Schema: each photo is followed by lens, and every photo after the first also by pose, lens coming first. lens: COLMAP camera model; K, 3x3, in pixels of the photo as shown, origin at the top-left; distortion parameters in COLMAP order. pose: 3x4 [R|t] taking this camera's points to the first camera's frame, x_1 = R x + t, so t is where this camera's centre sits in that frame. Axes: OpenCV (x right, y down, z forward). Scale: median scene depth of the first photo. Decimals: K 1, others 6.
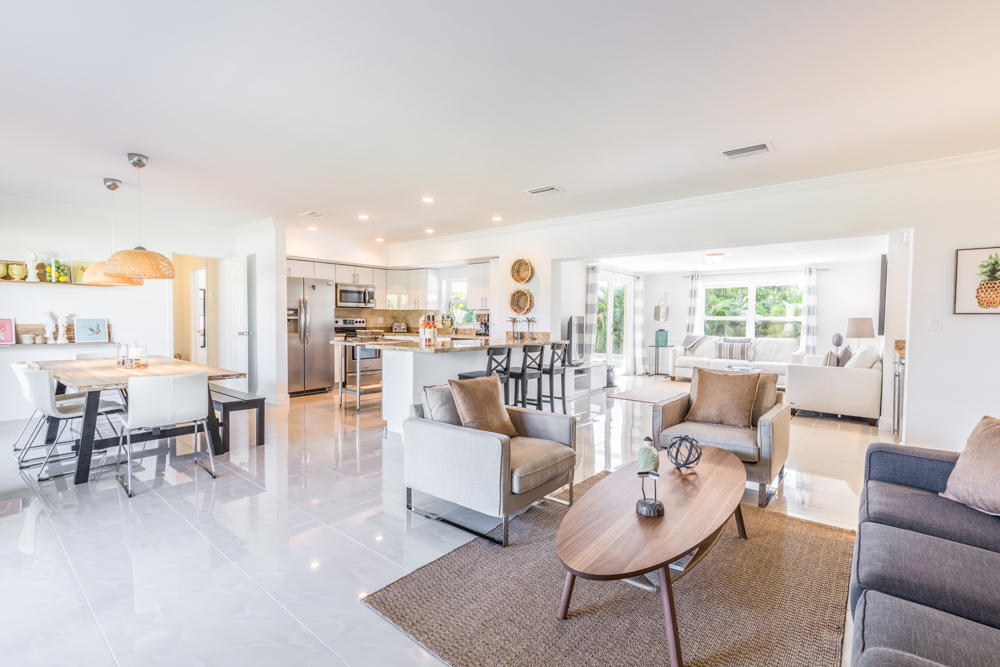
lens RADIAL K [[451.7, 0, 500.0], [0, 451.7, 333.5], [0, 0, 1]] dist [0.001259, 0.000026]
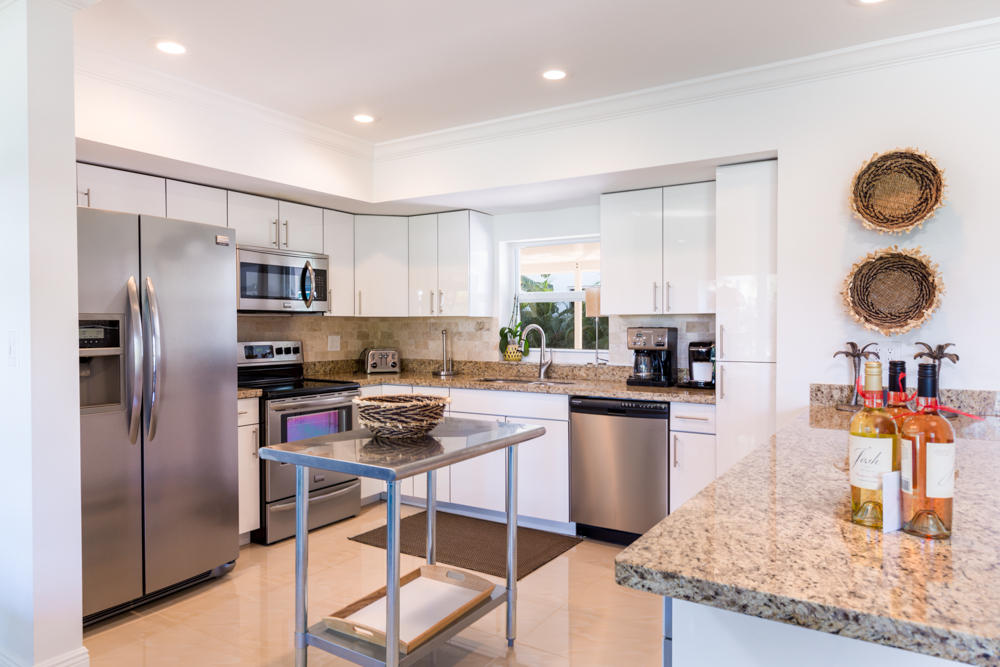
lens RADIAL K [[649.9, 0, 500.0], [0, 649.9, 333.5], [0, 0, 1]] dist [0.020511, 0.000901]
pose [[0.991969, -0.013274, 0.125784, -0.240912], [0.015512, 0.999738, -0.016825, -0.033257], [-0.125528, 0.018641, 0.991915, 0.516492]]
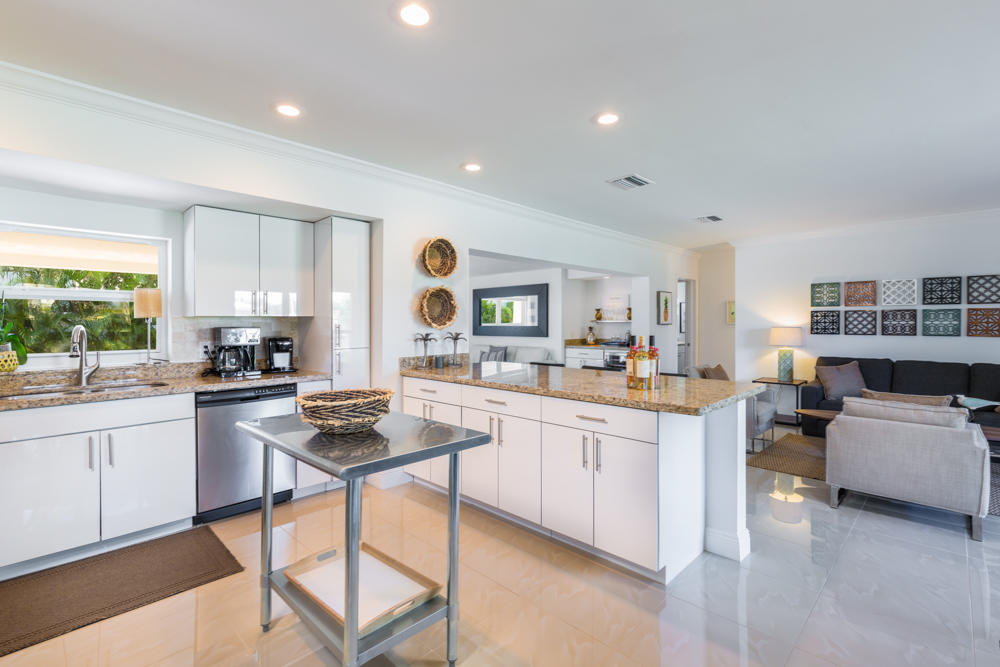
lens RADIAL K [[465.1, 0, 500.0], [0, 465.1, 333.5], [0, 0, 1]] dist [0.002293, 0.000175]
pose [[0.083260, -0.032560, 0.995996, -0.506463], [0.037920, 0.998846, 0.029483, -0.043580], [-0.995806, 0.035314, 0.084399, 0.755861]]
